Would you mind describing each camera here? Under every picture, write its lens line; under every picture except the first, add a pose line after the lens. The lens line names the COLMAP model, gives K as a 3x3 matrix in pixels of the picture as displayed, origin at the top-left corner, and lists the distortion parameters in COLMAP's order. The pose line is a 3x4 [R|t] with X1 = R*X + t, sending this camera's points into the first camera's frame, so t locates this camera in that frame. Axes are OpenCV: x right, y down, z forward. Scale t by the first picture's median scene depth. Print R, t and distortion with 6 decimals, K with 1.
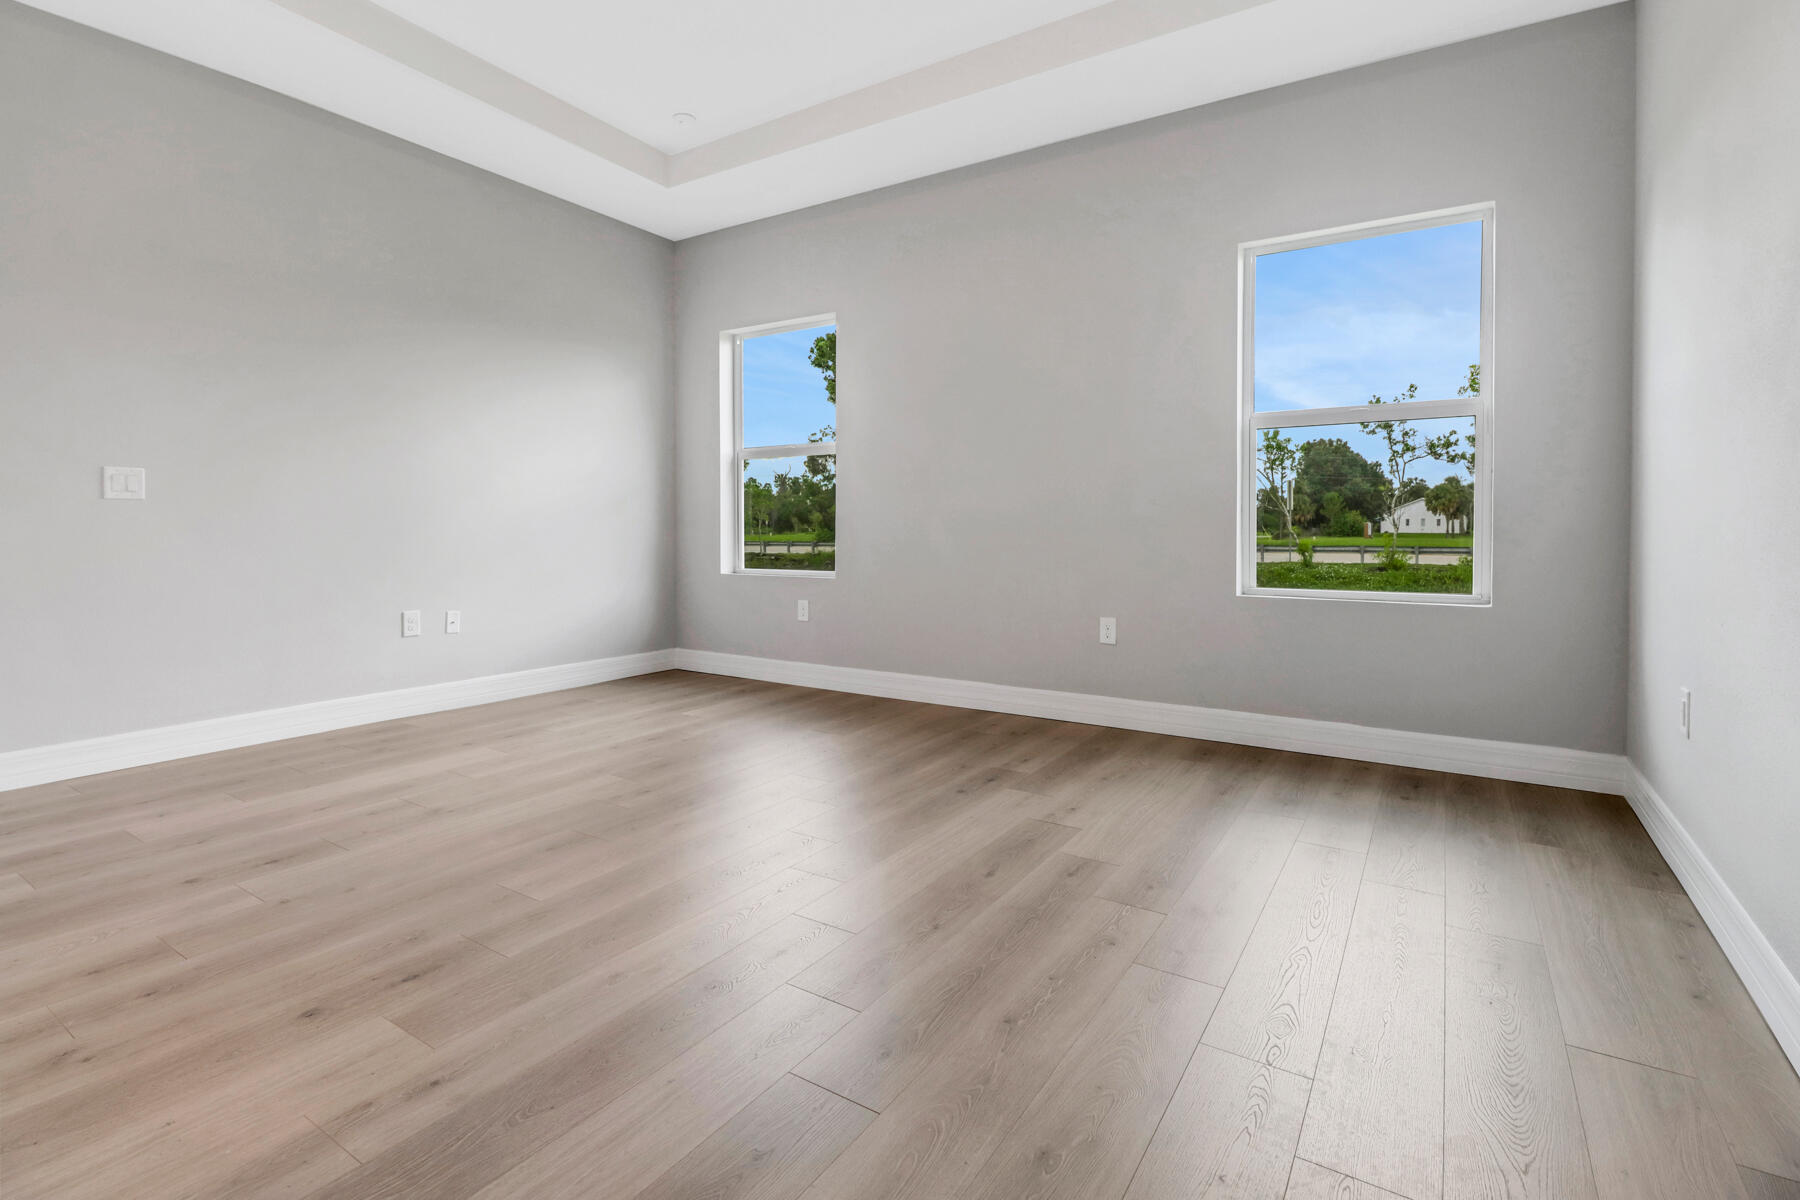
lens RADIAL K [[856.8, 0, 891.7], [0, 856.8, 539.9], [0, 0, 1]] dist [-0.021705, -0.001385]
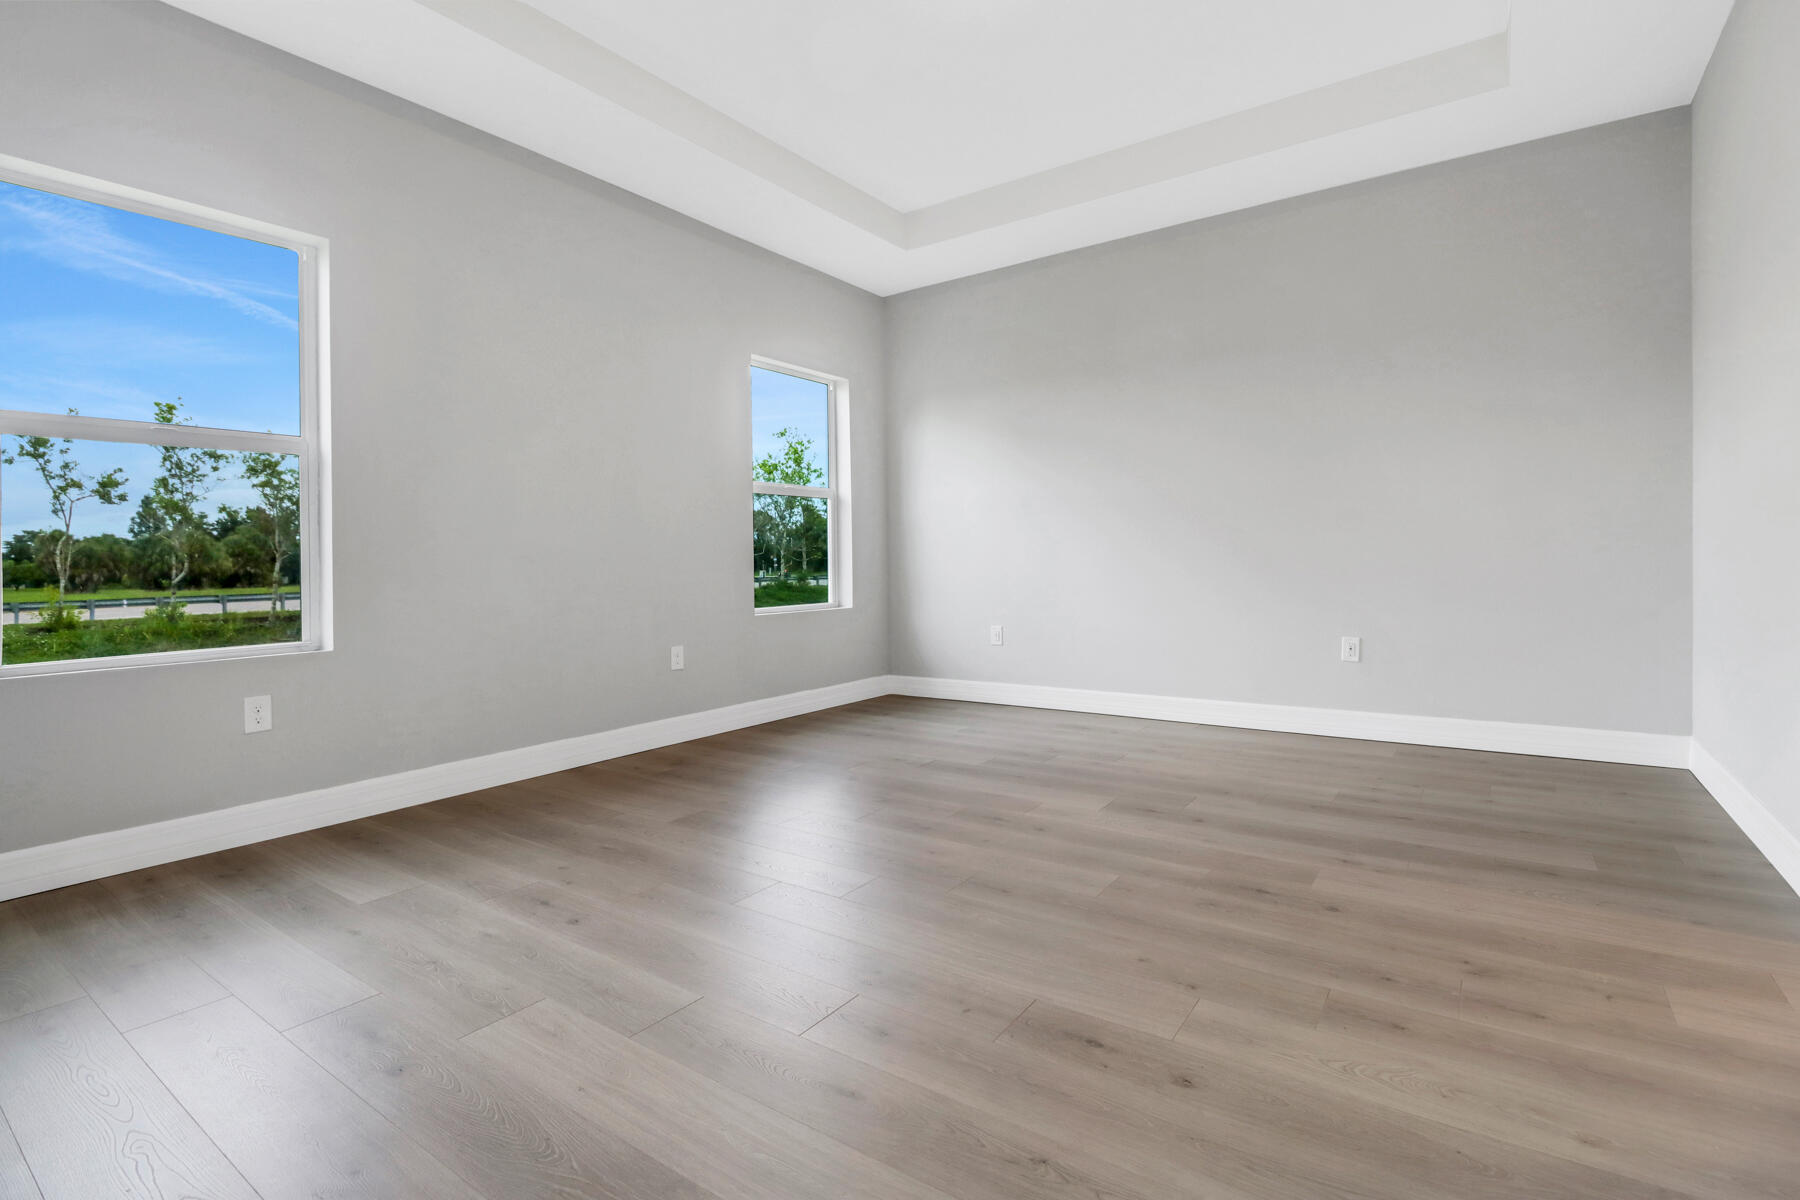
lens RADIAL K [[848.5, 0, 897.9], [0, 848.5, 566.1], [0, 0, 1]] dist [-0.001320, -0.010056]
pose [[0.033935, -0.005222, 0.999410, -0.929712], [0.034236, 0.999406, 0.004059, -0.009741], [-0.998837, 0.034078, 0.034094, 0.731738]]
